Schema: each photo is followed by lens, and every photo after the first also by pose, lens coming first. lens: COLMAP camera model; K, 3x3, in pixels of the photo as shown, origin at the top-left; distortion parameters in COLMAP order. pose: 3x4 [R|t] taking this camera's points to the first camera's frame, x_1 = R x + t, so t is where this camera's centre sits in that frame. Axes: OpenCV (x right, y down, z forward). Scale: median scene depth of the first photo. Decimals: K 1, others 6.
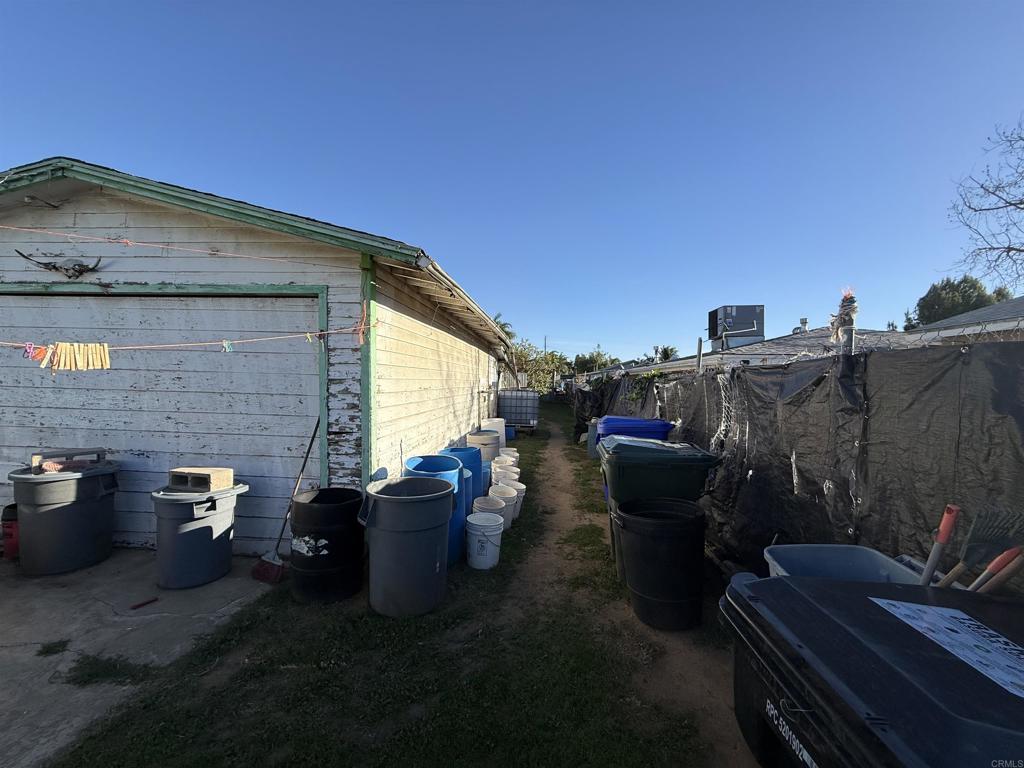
lens RADIAL K [[408.6, 0, 511.9], [0, 408.6, 383.1], [0, 0, 1]] dist [0.000242, 0.000030]
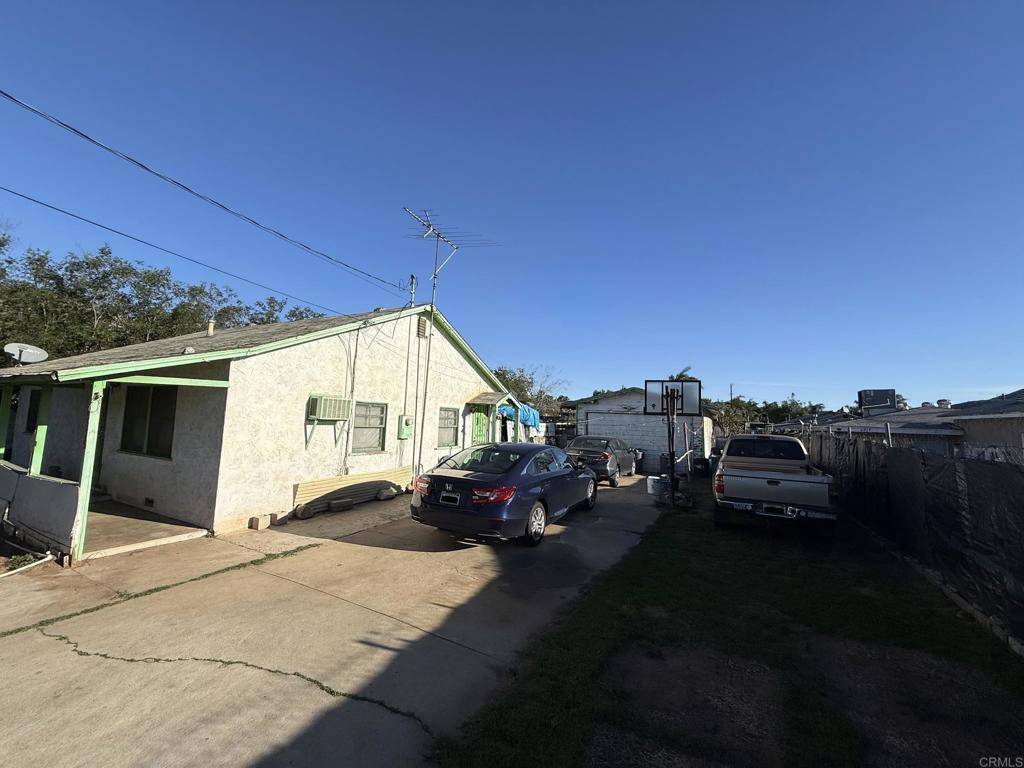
lens RADIAL K [[408.6, 0, 511.9], [0, 408.6, 383.1], [0, 0, 1]] dist [0.000242, 0.000030]
pose [[0.918522, -0.022678, -0.394718, -0.140553], [-0.018811, 0.994716, -0.100925, -0.021705], [0.394921, 0.100127, 0.913242, -1.077860]]
